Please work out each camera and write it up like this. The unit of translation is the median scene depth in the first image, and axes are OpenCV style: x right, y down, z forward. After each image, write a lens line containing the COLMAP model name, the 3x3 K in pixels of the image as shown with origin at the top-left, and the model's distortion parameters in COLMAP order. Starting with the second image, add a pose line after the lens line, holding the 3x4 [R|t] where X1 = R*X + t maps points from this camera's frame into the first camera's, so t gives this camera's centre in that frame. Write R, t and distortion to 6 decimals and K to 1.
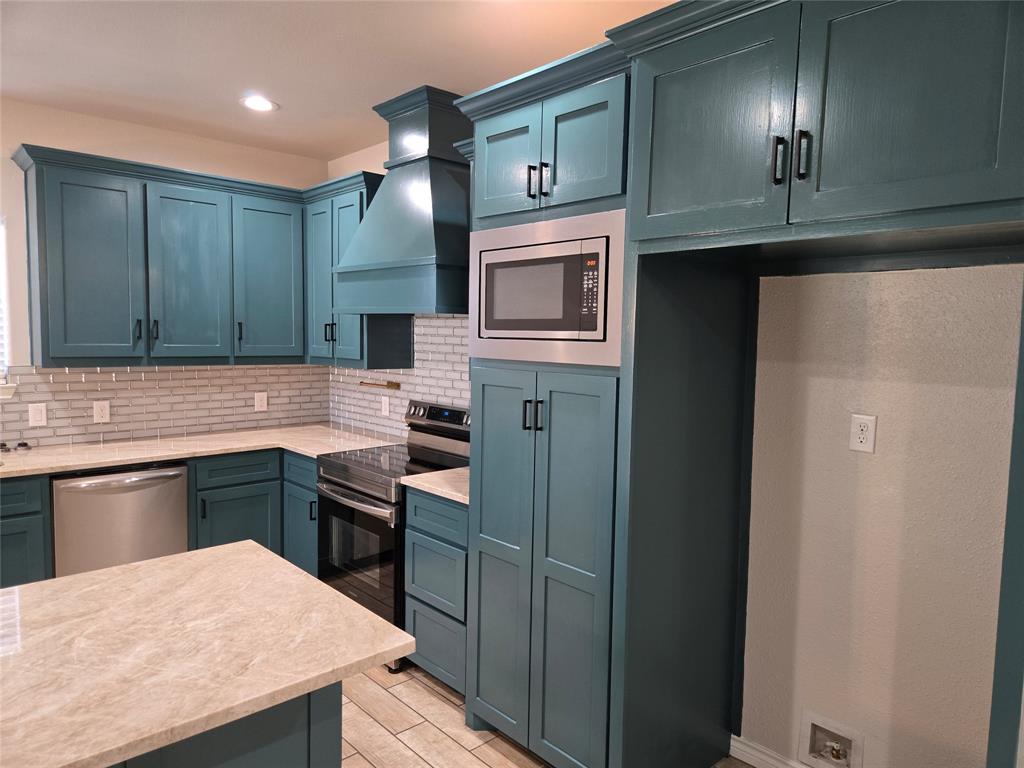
lens RADIAL K [[683.5, 0, 513.5], [0, 683.5, 386.2], [0, 0, 1]] dist [0.062718, -0.042677]
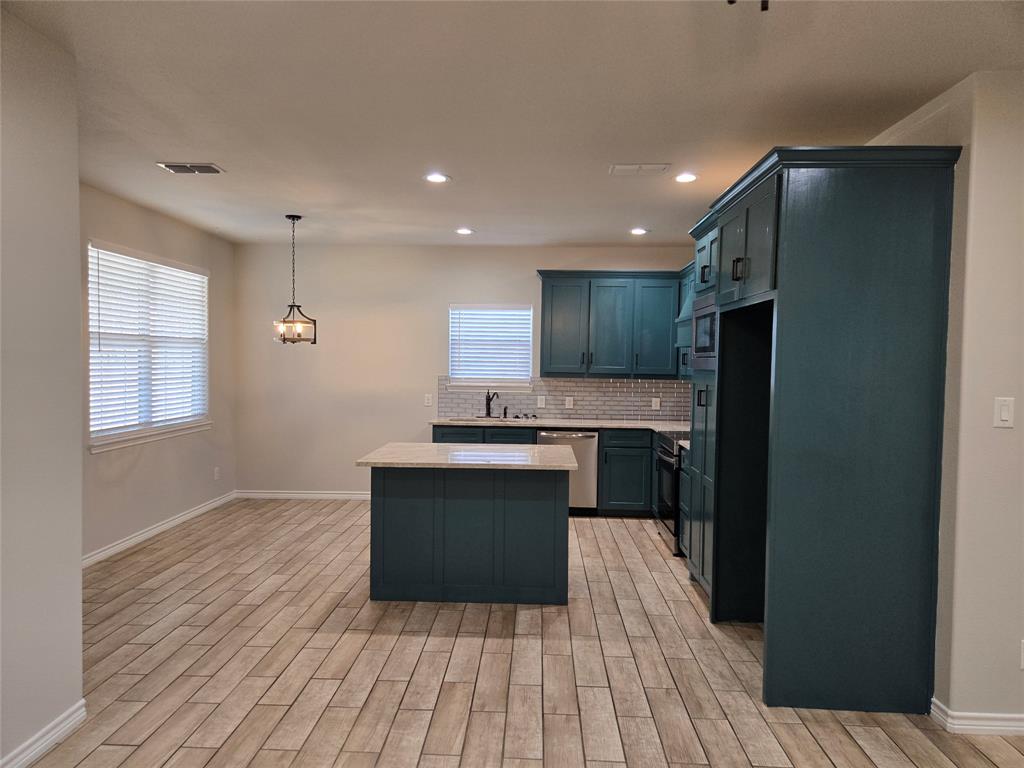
lens RADIAL K [[681.4, 0, 504.5], [0, 681.4, 380.5], [0, 0, 1]] dist [0.064135, -0.048495]
pose [[0.704364, 0.013689, -0.709707, 0.593711], [-0.059522, 0.997432, -0.039835, 0.061825], [0.707339, 0.070302, 0.703370, -0.423333]]
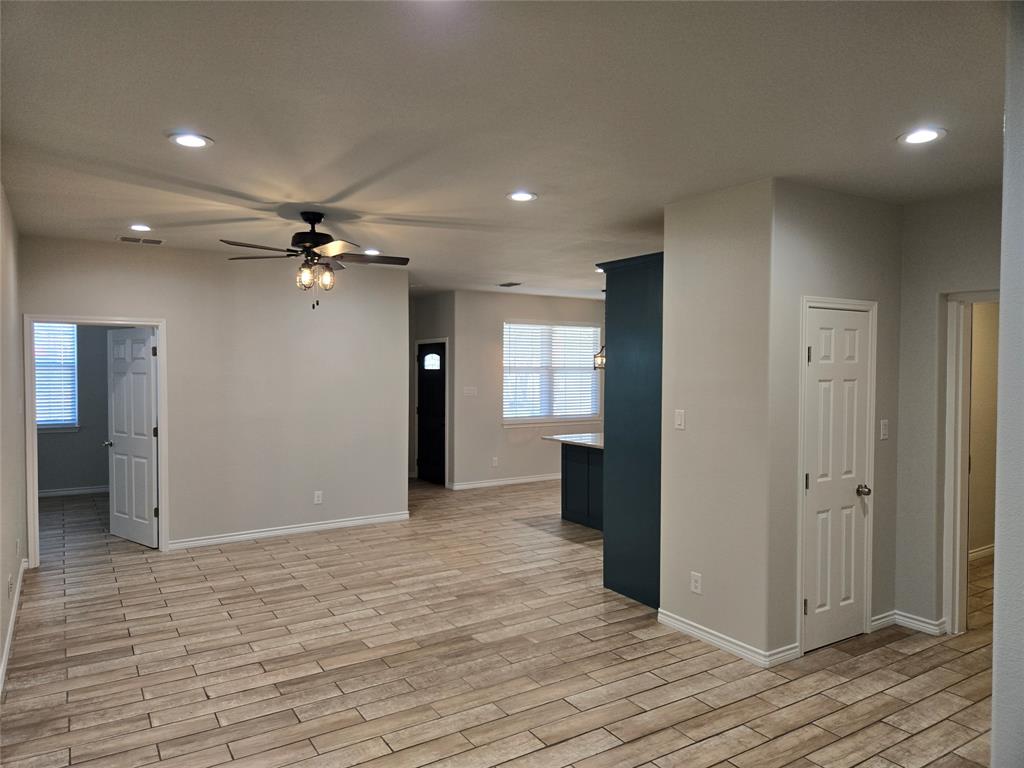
lens RADIAL K [[683.5, 0, 513.5], [0, 683.5, 386.2], [0, 0, 1]] dist [0.062718, -0.042677]
pose [[-0.162907, 0.010403, -0.986587, 1.607634], [-0.089883, 0.995630, 0.025340, -0.028145], [0.982539, 0.092806, -0.161260, 0.376376]]
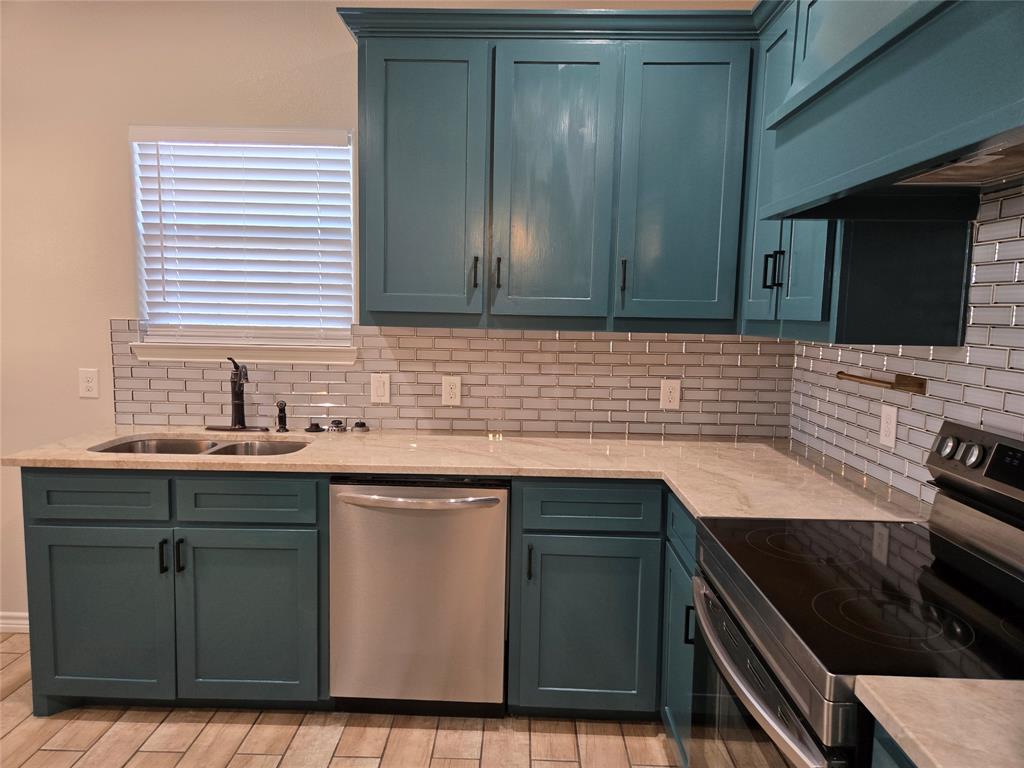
lens RADIAL K [[681.4, 0, 504.5], [0, 681.4, 380.5], [0, 0, 1]] dist [0.064135, -0.048495]
pose [[0.719932, 0.068768, -0.690630, -0.056332], [-0.062527, 0.997459, 0.034140, -0.002184], [0.691223, 0.018604, 0.722402, 0.526761]]
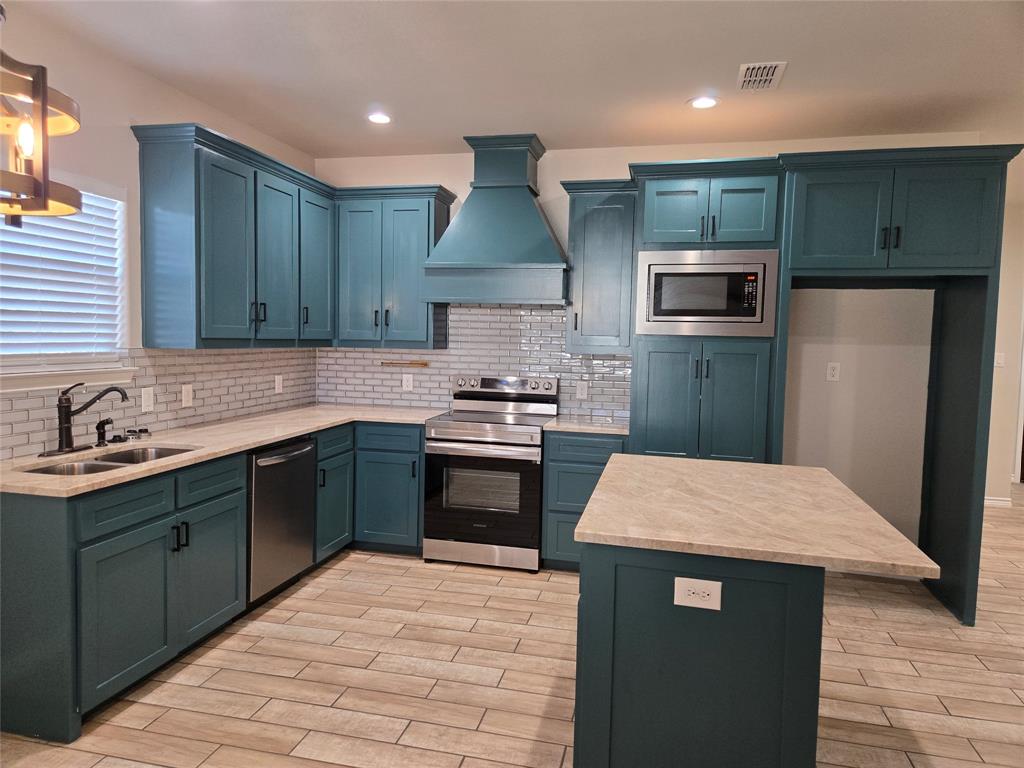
lens RADIAL K [[681.4, 0, 504.5], [0, 681.4, 380.5], [0, 0, 1]] dist [0.064135, -0.048495]
pose [[0.828616, -0.036032, 0.558656, -0.776374], [0.036930, 0.999271, 0.009675, 0.022794], [-0.558598, 0.012614, 0.829343, -0.053567]]
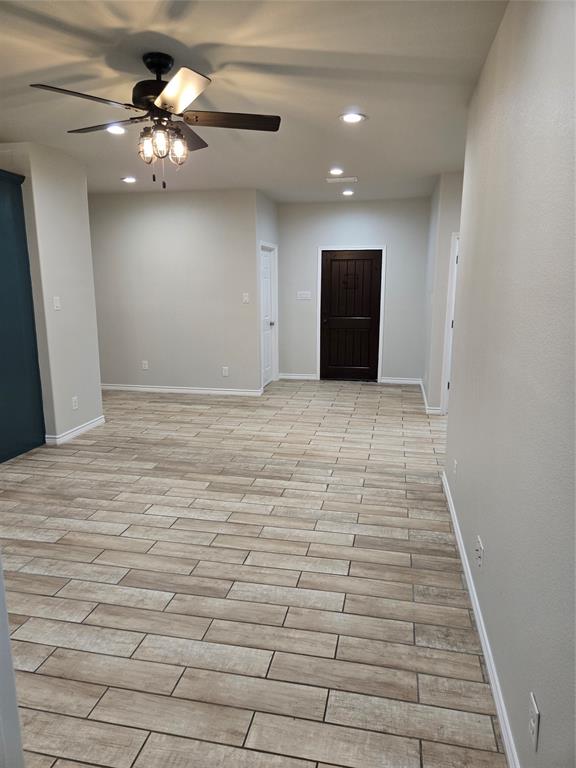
lens RADIAL K [[512.6, 0, 289.2], [0, 512.6, 380.5], [0, 0, 1]] dist [0.062718, -0.042677]
pose [[0.810977, -0.129810, 0.570496, 0.158240], [0.065248, 0.989060, 0.132299, 0.089415], [-0.581429, -0.070068, 0.810574, -0.896263]]
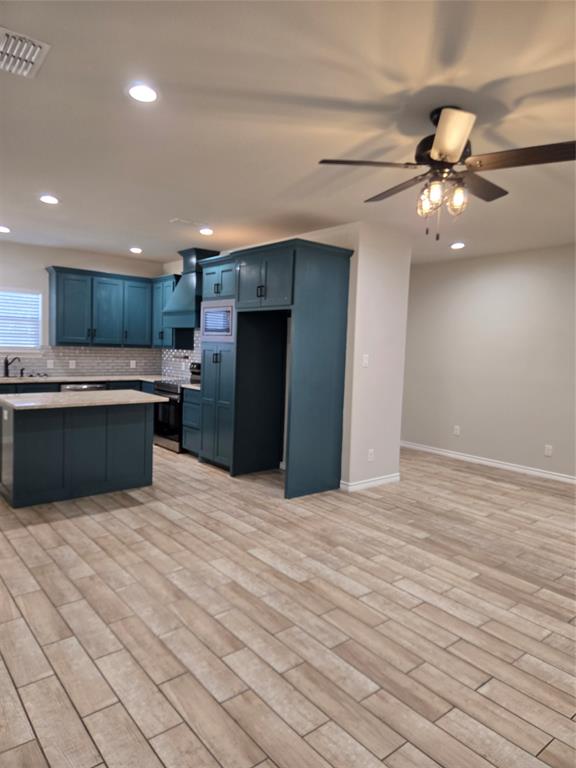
lens RADIAL K [[504.1, 0, 289.1], [0, 504.1, 376.4], [0, 0, 1]] dist [0.084457, -0.057400]
pose [[0.998783, 0.018093, -0.045872, 0.303956], [-0.019091, 0.999589, -0.021402, 0.108355], [0.045466, 0.022251, 0.998718, -0.873608]]
